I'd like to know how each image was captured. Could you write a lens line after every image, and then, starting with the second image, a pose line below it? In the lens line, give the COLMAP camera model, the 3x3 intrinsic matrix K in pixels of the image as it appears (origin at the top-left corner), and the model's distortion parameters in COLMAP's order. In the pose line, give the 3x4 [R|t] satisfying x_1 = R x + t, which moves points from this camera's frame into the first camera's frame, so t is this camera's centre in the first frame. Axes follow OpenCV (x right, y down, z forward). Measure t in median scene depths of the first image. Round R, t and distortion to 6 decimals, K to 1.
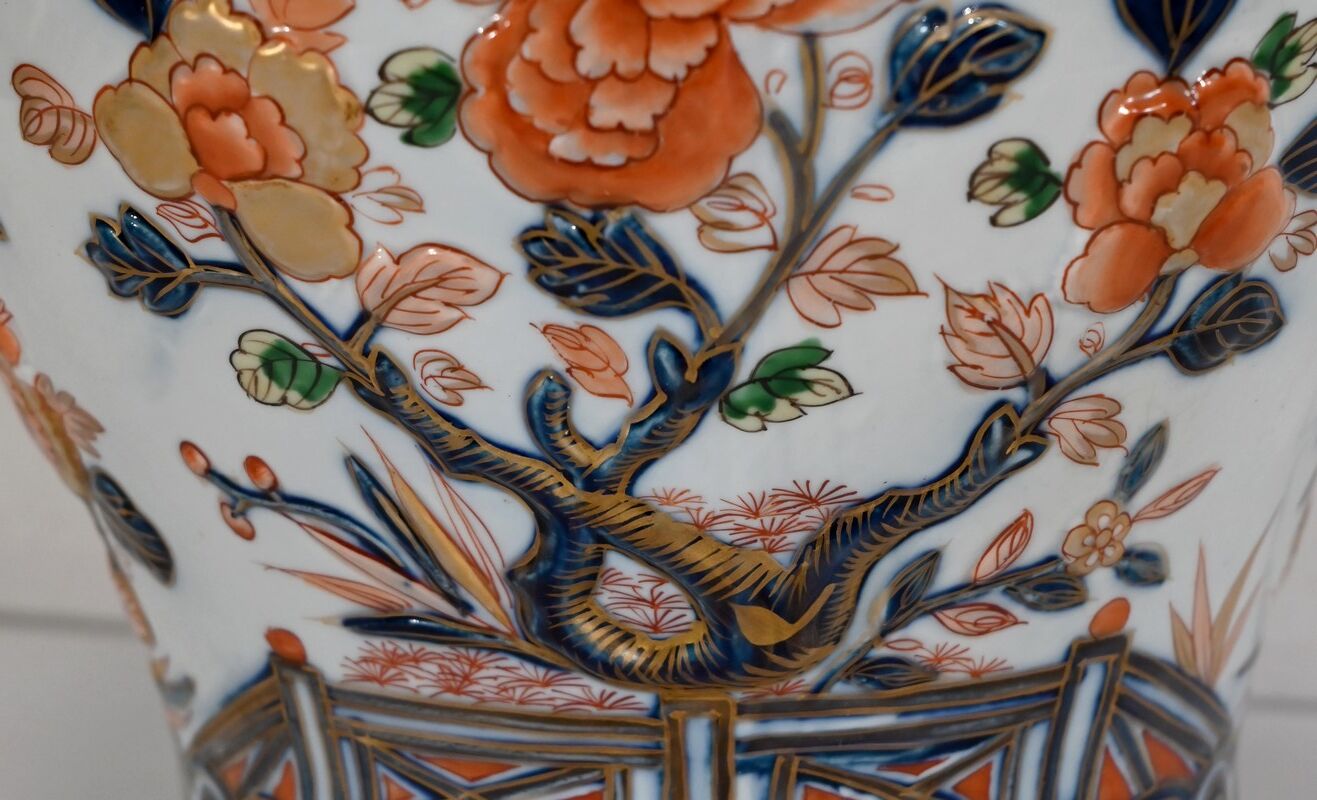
lens RADIAL K [[2834.4, 0, 658.5], [0, 2834.4, 400.0], [0, 0, 1]] dist [-0.036003, -0.164377]
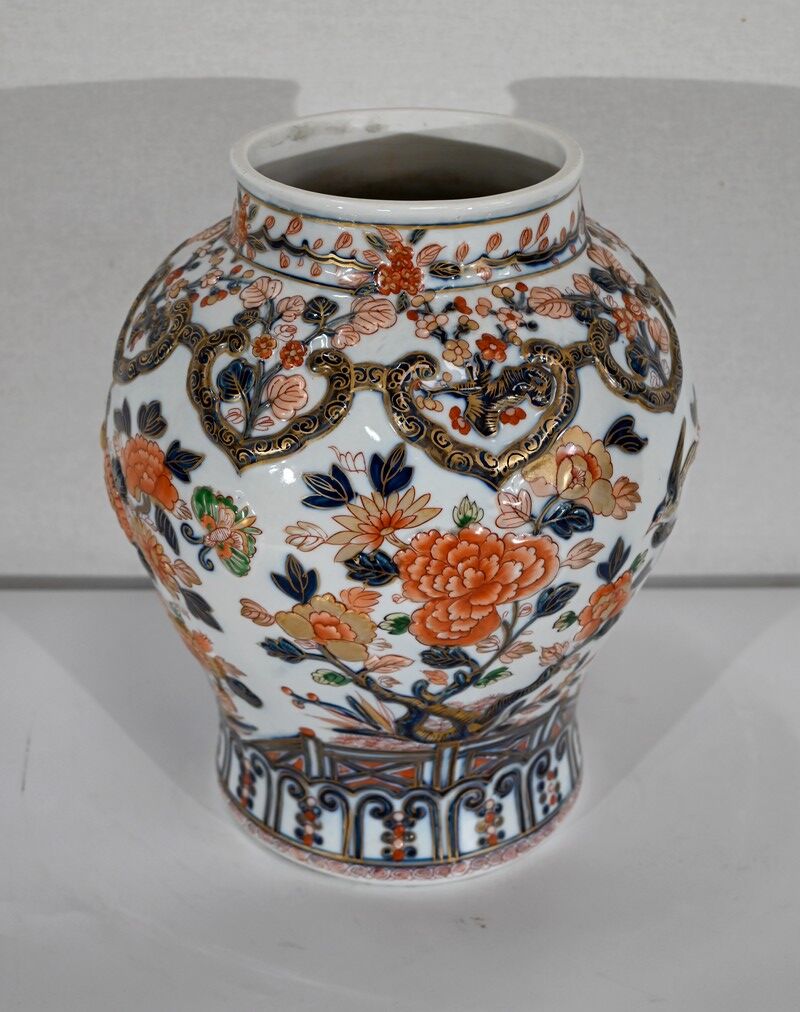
lens RADIAL K [[1530.2, 0, 377.6], [0, 1530.2, 520.3], [0, 0, 1]] dist [0.009595, -0.013514]
pose [[0.968202, -0.101779, 0.228532, -0.461204], [0.031211, 0.955506, 0.293314, -0.686716], [-0.248217, -0.276855, 0.928299, -0.549761]]
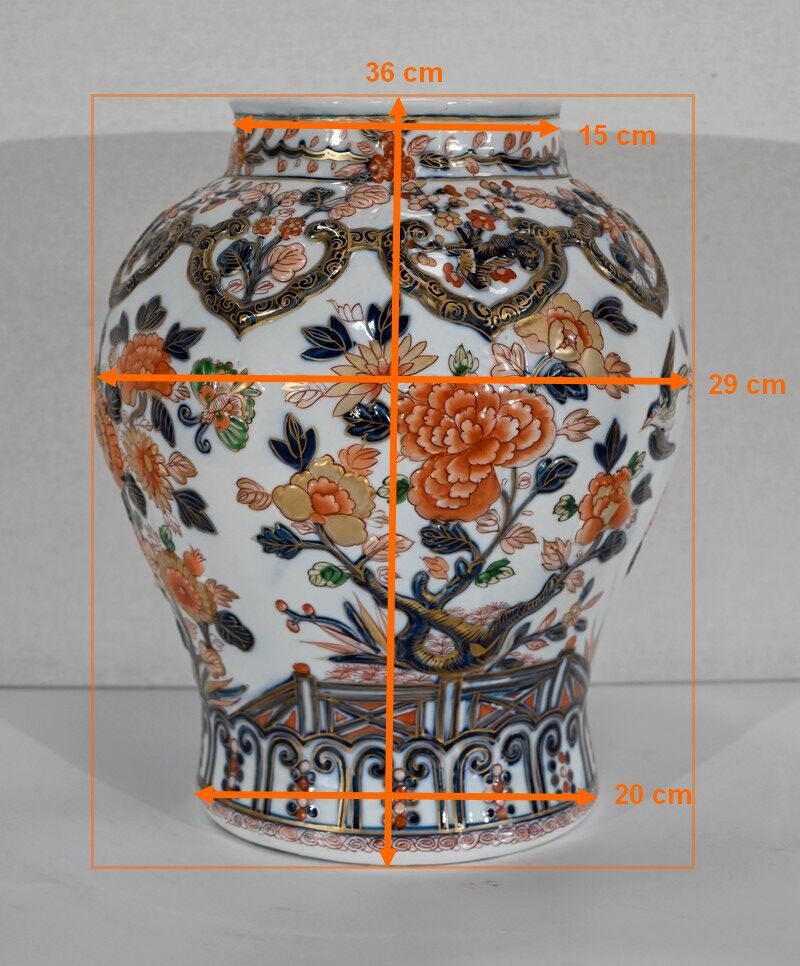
lens RADIAL K [[1906.6, 0, 400.0], [0, 1906.6, 483.0], [0, 0, 1]] dist [0.003091, -0.055647]
pose [[0.959718, -0.034497, 0.278840, -0.639312], [0.043672, 0.998687, -0.026758, -0.052076], [-0.277550, 0.037858, 0.959965, -1.014203]]
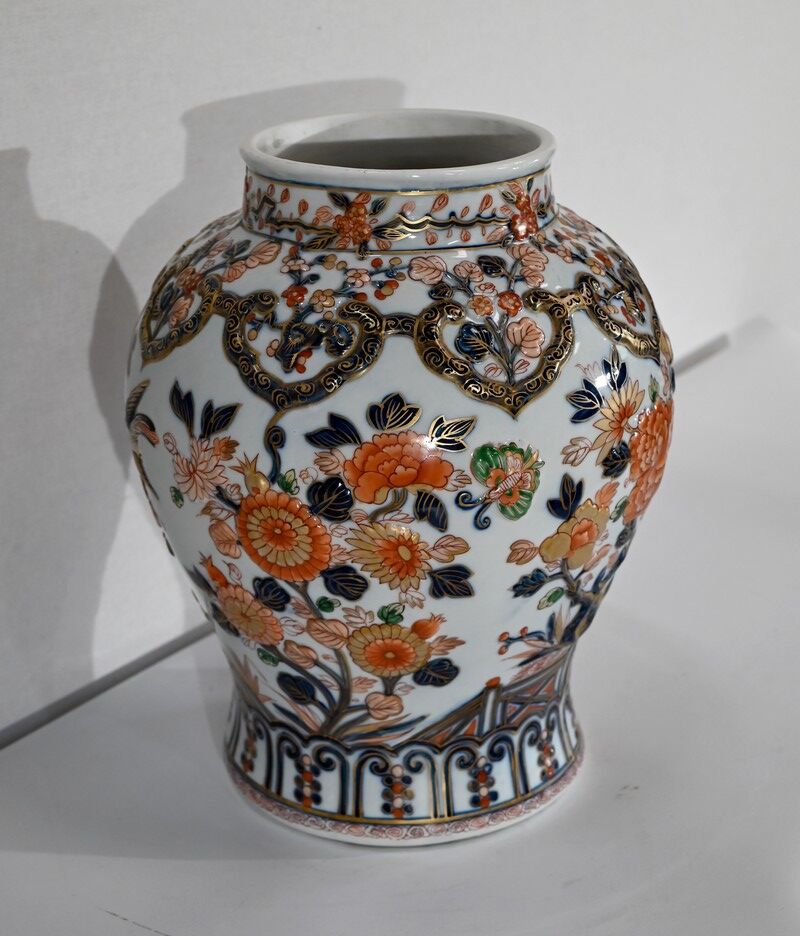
lens RADIAL K [[1796.5, 0, 400.0], [0, 1796.5, 468.0], [0, 0, 1]] dist [0.016097, 0.107887]
pose [[0.393373, -0.323176, 0.860706, -2.059301], [0.198775, 0.943935, 0.263580, -0.780307], [-0.897634, 0.067401, 0.435558, 0.215213]]
